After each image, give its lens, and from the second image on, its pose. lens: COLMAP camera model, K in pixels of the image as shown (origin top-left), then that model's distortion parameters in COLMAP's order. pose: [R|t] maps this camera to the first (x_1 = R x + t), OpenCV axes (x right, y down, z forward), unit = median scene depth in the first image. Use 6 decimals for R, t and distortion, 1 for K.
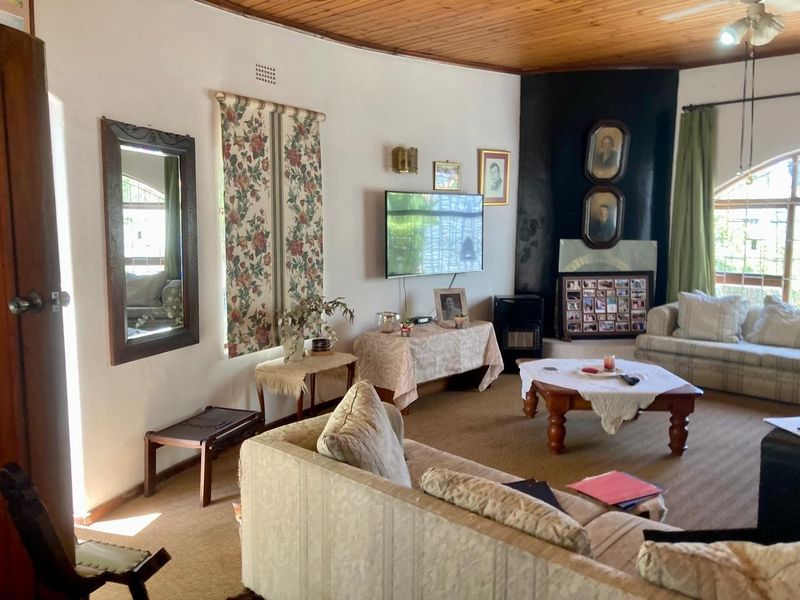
lens RADIAL K [[665.5, 0, 387.9], [0, 665.5, 297.4], [0, 0, 1]] dist [0.018644, -0.006190]
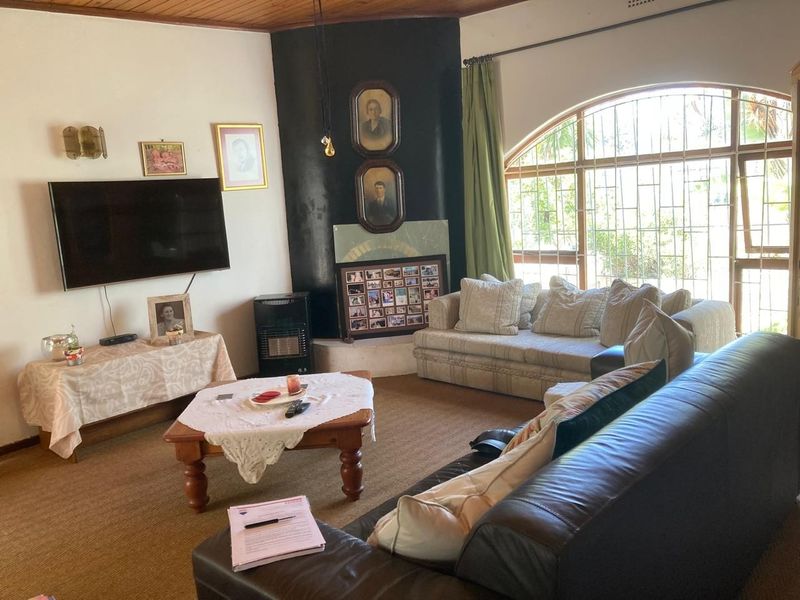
lens RADIAL K [[661.4, 0, 407.7], [0, 661.4, 300.2], [0, 0, 1]] dist [0.077904, -0.113866]
pose [[0.996141, -0.072151, 0.049979, 0.318581], [0.070279, 0.996794, 0.038245, -0.017139], [-0.052578, -0.034585, 0.998018, 0.144881]]
